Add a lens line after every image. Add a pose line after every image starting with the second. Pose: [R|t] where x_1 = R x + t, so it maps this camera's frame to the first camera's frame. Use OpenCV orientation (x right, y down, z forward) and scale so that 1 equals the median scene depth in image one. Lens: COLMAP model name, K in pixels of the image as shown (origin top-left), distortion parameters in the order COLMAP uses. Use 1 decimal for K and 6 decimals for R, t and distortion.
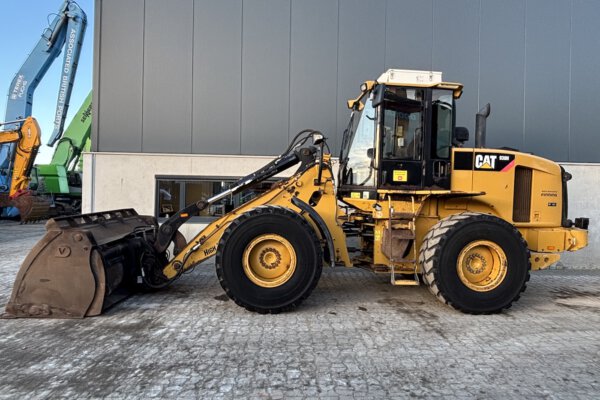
lens RADIAL K [[382.0, 0, 300.0], [0, 382.0, 200.0], [0, 0, 1]] dist [0.005474, -0.033730]
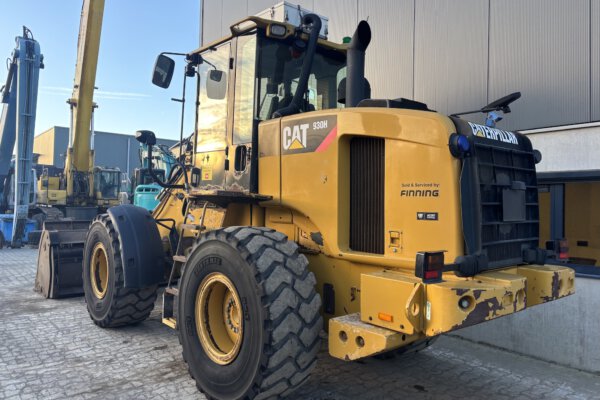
lens RADIAL K [[456.4, 0, 300.0], [0, 456.4, 200.0], [0, 0, 1]] dist [0.052369, -0.079355]
pose [[0.605621, -0.017737, -0.795556, 1.350677], [-0.007271, 0.999586, -0.027821, 0.011685], [0.795720, 0.022633, 0.605242, 0.810589]]
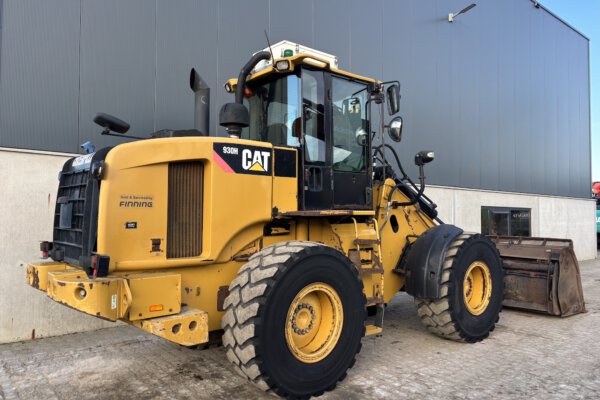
lens RADIAL K [[456.4, 0, 300.0], [0, 456.4, 200.0], [0, 0, 1]] dist [0.052369, -0.079355]
pose [[0.795872, 0.012007, 0.605346, -1.116785], [0.012199, 0.999282, -0.035859, -0.029208], [-0.605342, 0.035924, 0.795154, 0.321216]]
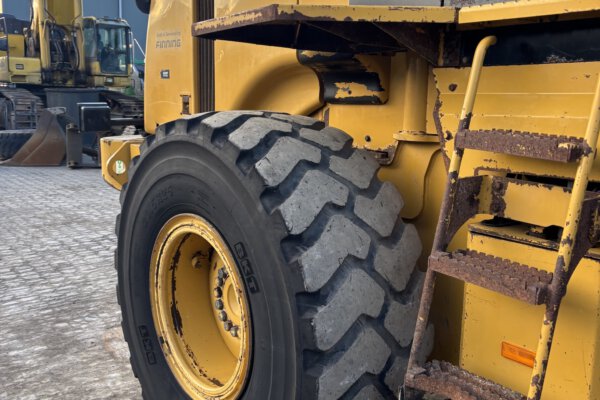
lens RADIAL K [[611.2, 0, 300.0], [0, 611.2, 200.0], [0, 0, 1]] dist [0.114345, -0.274260]
pose [[0.582222, 0.140583, -0.800784, -0.044683], [-0.026499, 0.987695, 0.154129, 0.018167], [0.812598, -0.068517, 0.578783, 0.854283]]
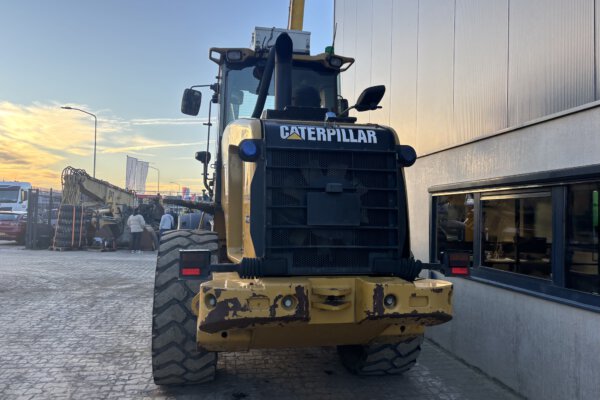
lens RADIAL K [[456.4, 0, 300.0], [0, 456.4, 200.0], [0, 0, 1]] dist [0.052369, -0.079355]
pose [[0.131019, -0.047838, -0.990225, 1.634103], [-0.022787, 0.998426, -0.051249, 0.019987], [0.991118, 0.029279, 0.129723, 1.371984]]
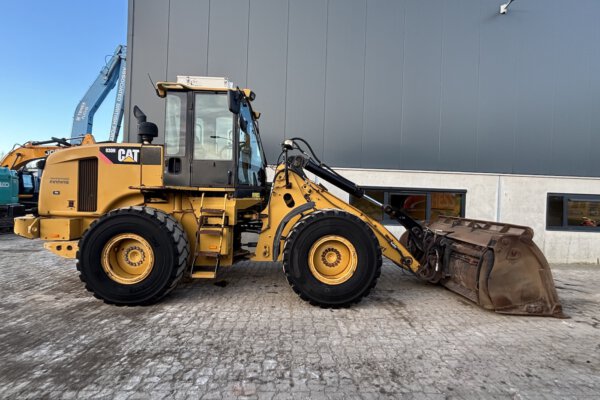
lens RADIAL K [[288.1, 0, 300.0], [0, 288.1, 200.0], [0, 0, 1]] dist [-0.016810, 0.000556]
pose [[0.999873, 0.015904, -0.001308, 0.047154], [-0.015914, 0.999840, -0.008217, 0.003892], [0.001177, 0.008237, 0.999965, 0.160166]]
